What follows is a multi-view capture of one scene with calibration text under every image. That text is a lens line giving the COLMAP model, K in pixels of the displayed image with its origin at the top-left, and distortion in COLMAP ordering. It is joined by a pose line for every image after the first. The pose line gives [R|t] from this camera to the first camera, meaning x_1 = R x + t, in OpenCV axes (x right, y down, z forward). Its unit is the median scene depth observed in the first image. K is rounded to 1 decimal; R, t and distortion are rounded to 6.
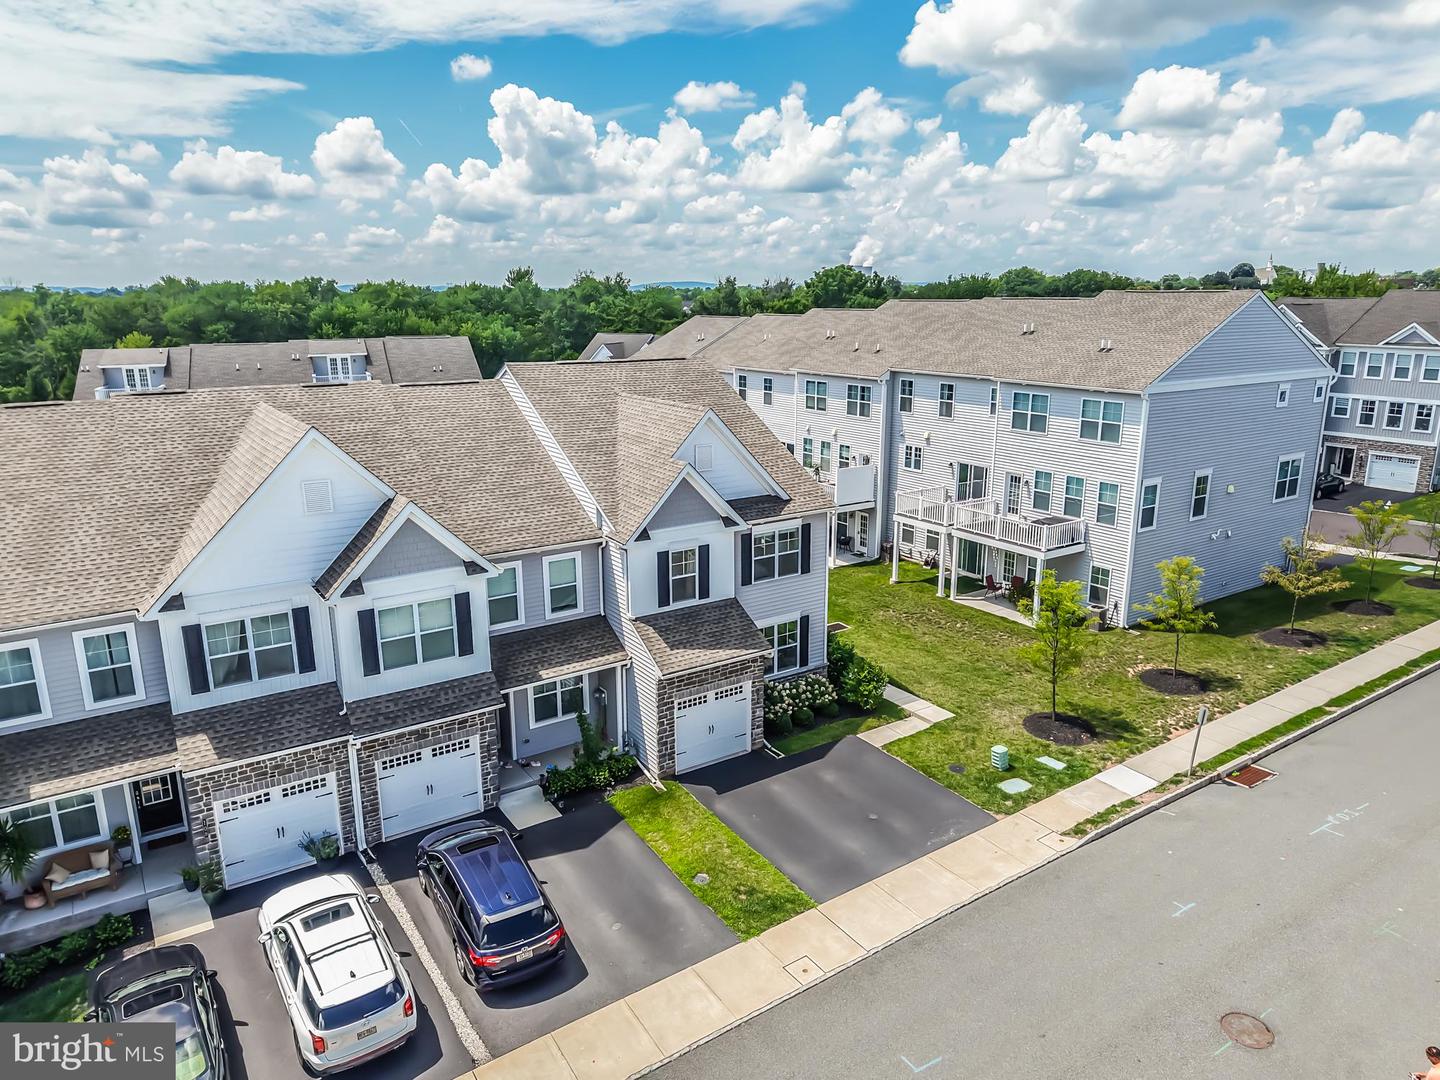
lens RADIAL K [[941.1, 0, 720.0], [0, 941.1, 540.0], [0, 0, 1]] dist [0.050123, -0.000891]
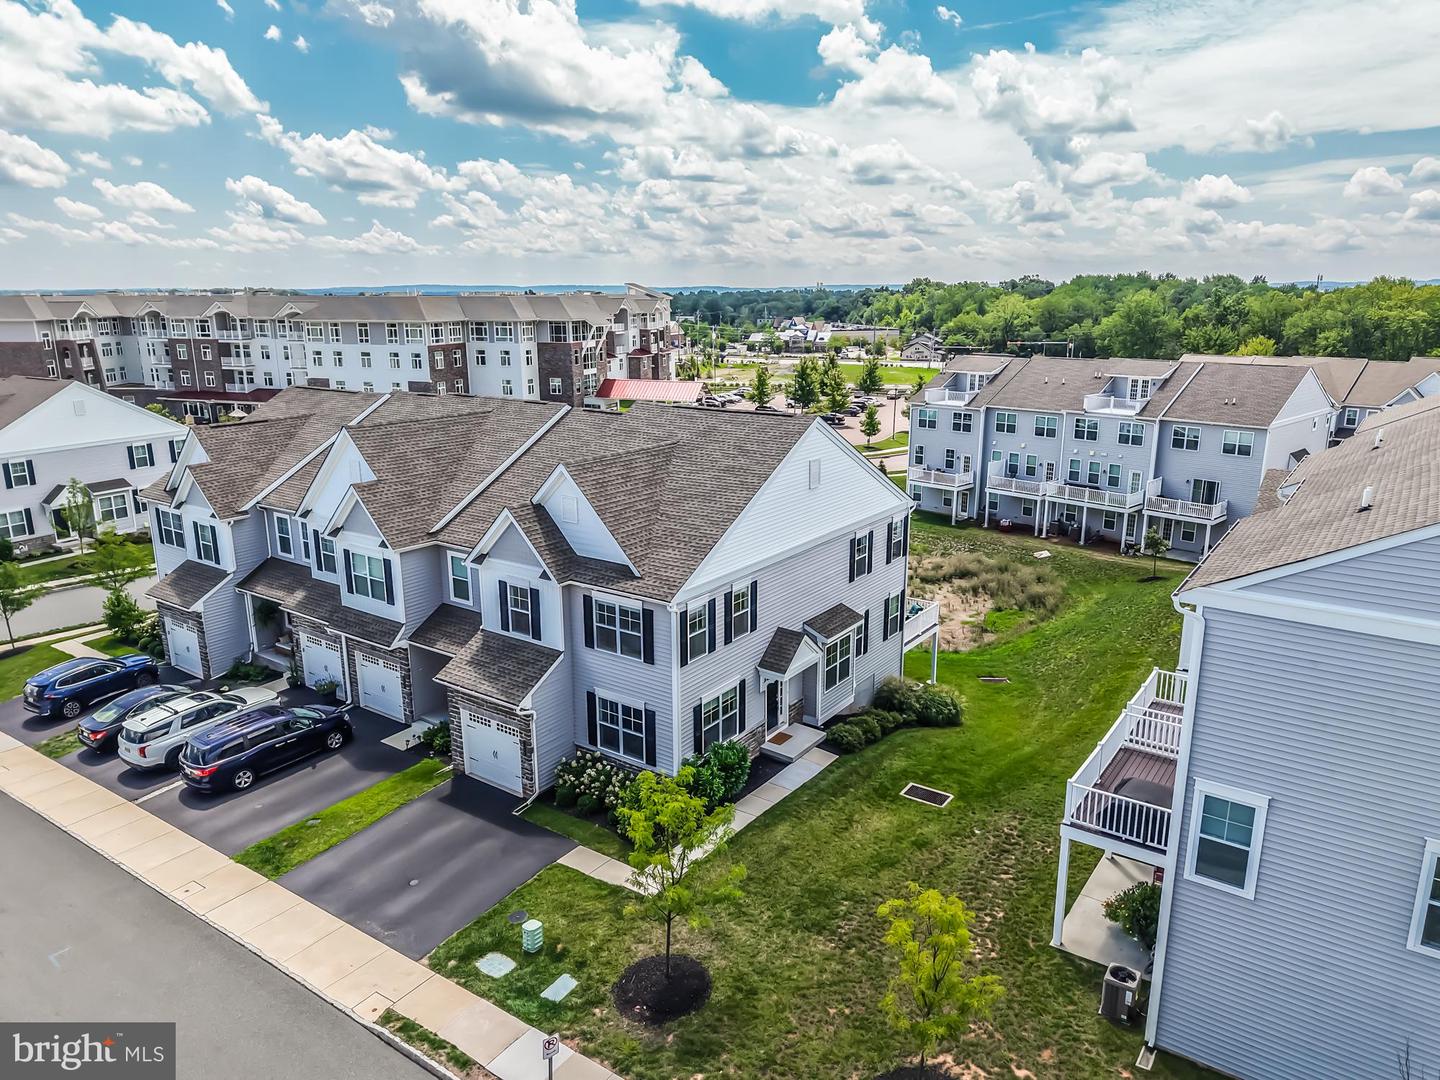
lens RADIAL K [[965.0, 0, 720.0], [0, 965.0, 540.0], [0, 0, 1]] dist [0.024680, -0.002469]
pose [[0.361671, 0.230701, -0.903311, 1.015043], [-0.230794, 0.960898, 0.153002, -0.258316], [0.903288, 0.153142, 0.400773, 0.753717]]
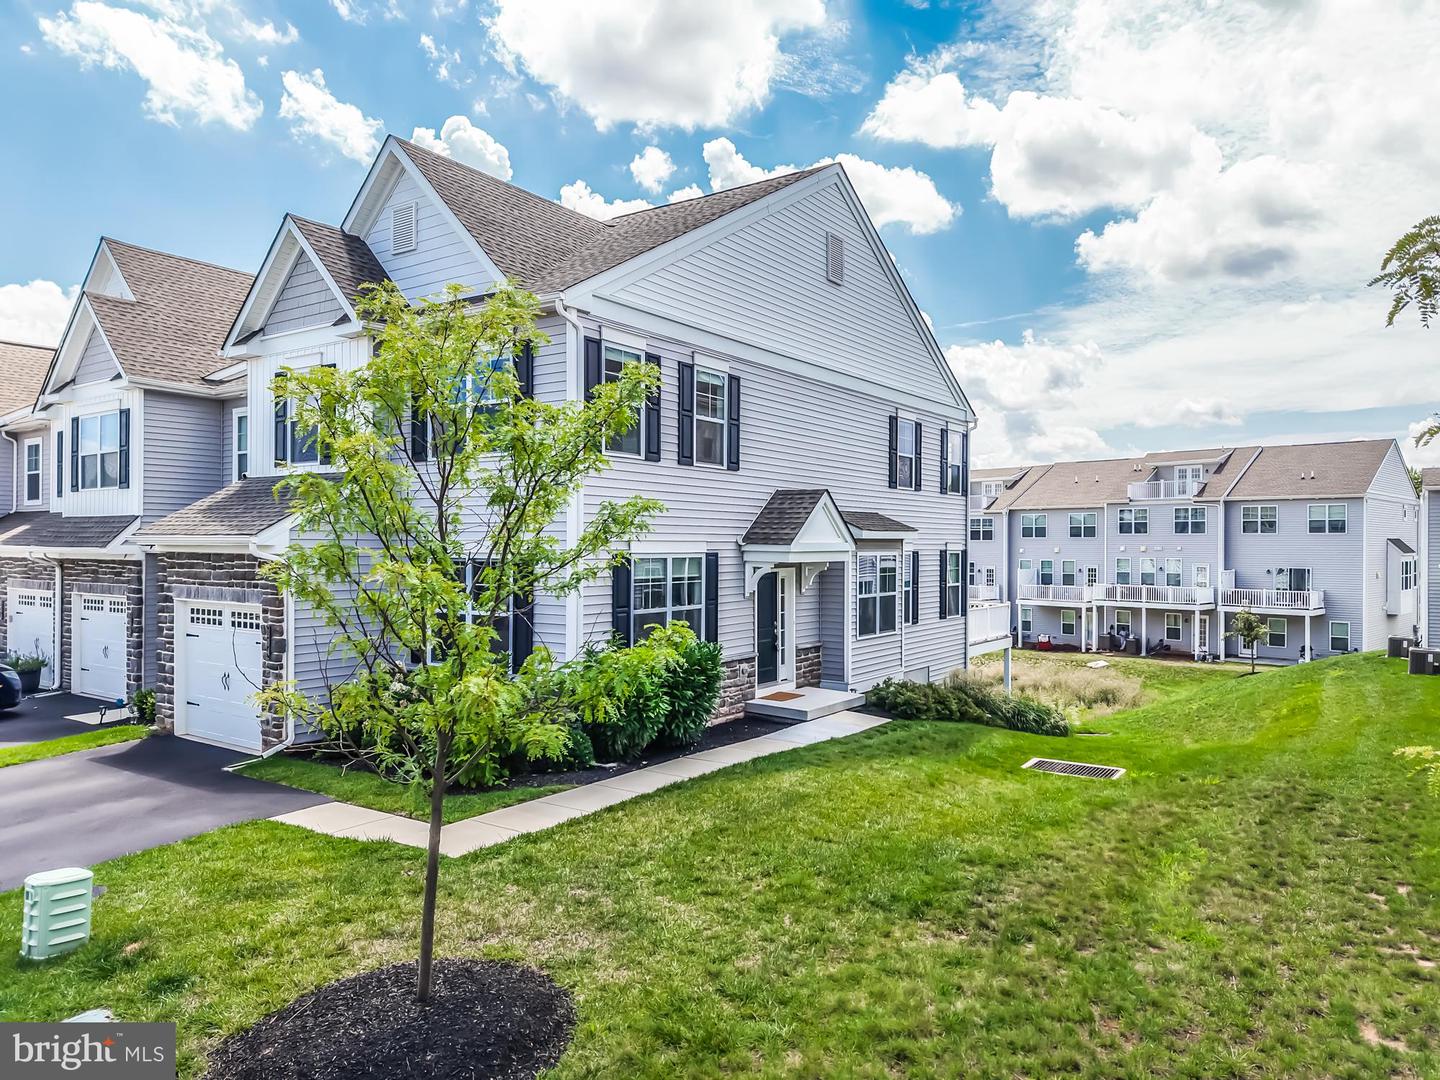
lens RADIAL K [[957.4, 0, 719.3], [0, 957.4, 547.9], [0, 0, 1]] dist [0.011570, -0.004595]
pose [[0.372386, 0.005404, -0.928062, 0.610795], [-0.238035, 0.967089, -0.089880, 0.108635], [0.897033, 0.254382, 0.361416, 1.035233]]
